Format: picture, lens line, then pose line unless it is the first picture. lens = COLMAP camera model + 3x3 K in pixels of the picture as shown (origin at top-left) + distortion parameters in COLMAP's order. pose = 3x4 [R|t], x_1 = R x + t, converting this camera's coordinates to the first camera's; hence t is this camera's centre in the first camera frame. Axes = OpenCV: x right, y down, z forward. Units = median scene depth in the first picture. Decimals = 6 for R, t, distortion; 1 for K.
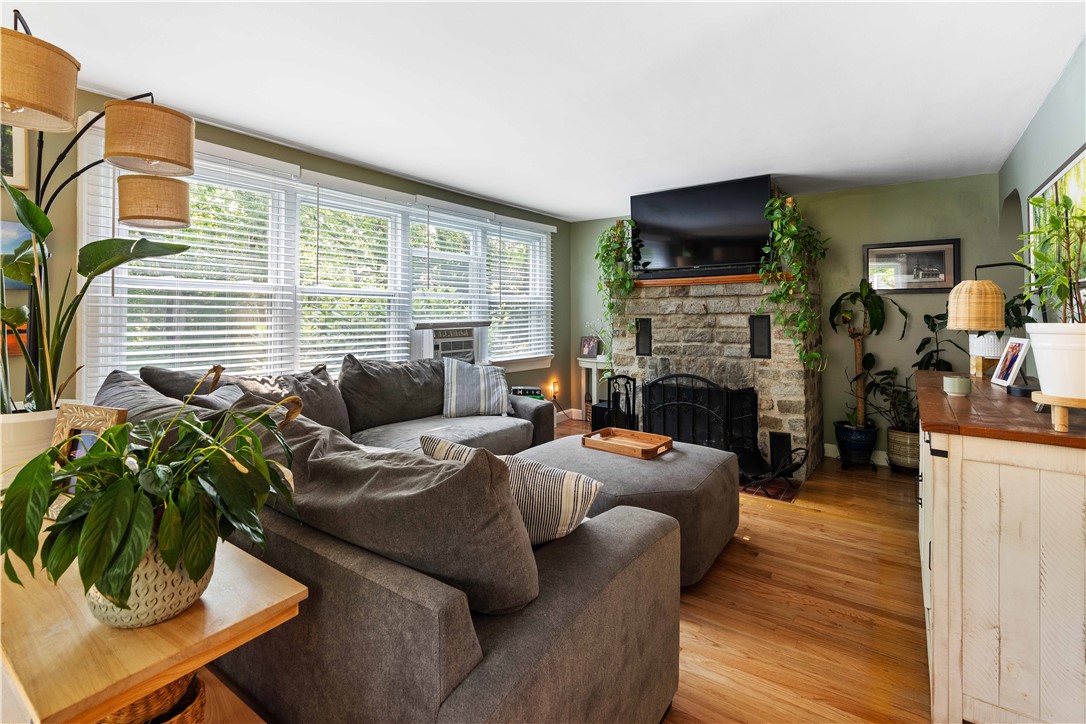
lens RADIAL K [[502.5, 0, 539.0], [0, 502.5, 310.6], [0, 0, 1]] dist [-0.001762, 0.000824]
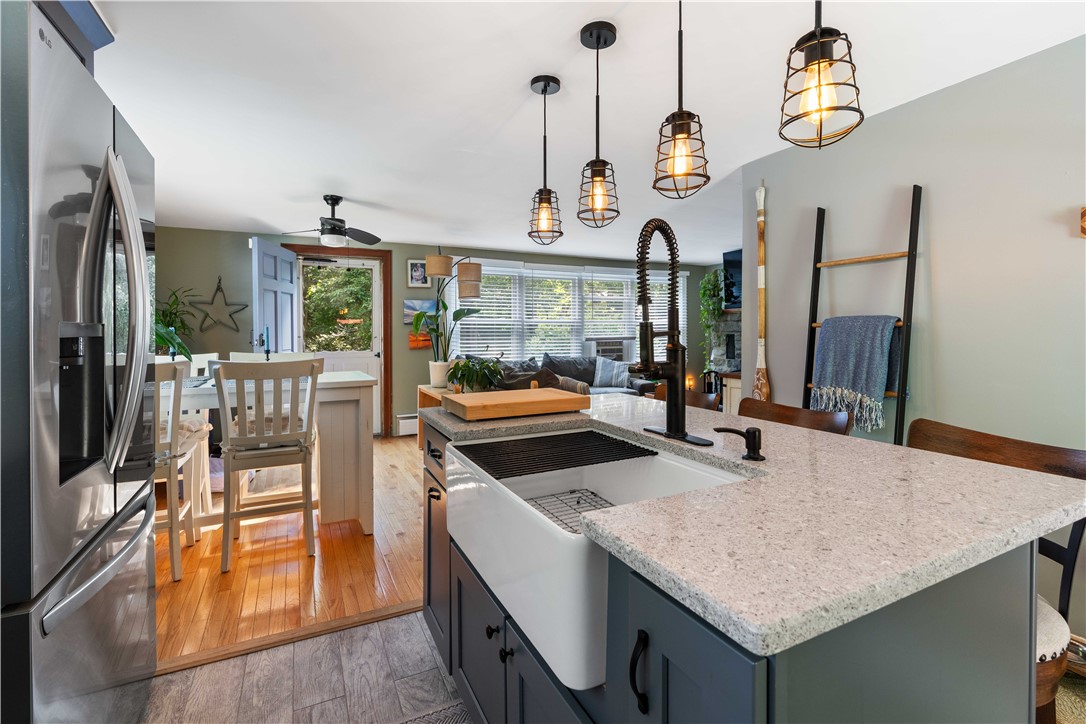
lens RADIAL K [[502.5, 0, 547.4], [0, 502.5, 342.1], [0, 0, 1]] dist [-0.001762, 0.000824]
pose [[0.890401, 0.001228, -0.455175, 0.459825], [0.011022, 0.999645, 0.024258, -0.003745], [0.455043, -0.026617, 0.890072, -0.672121]]
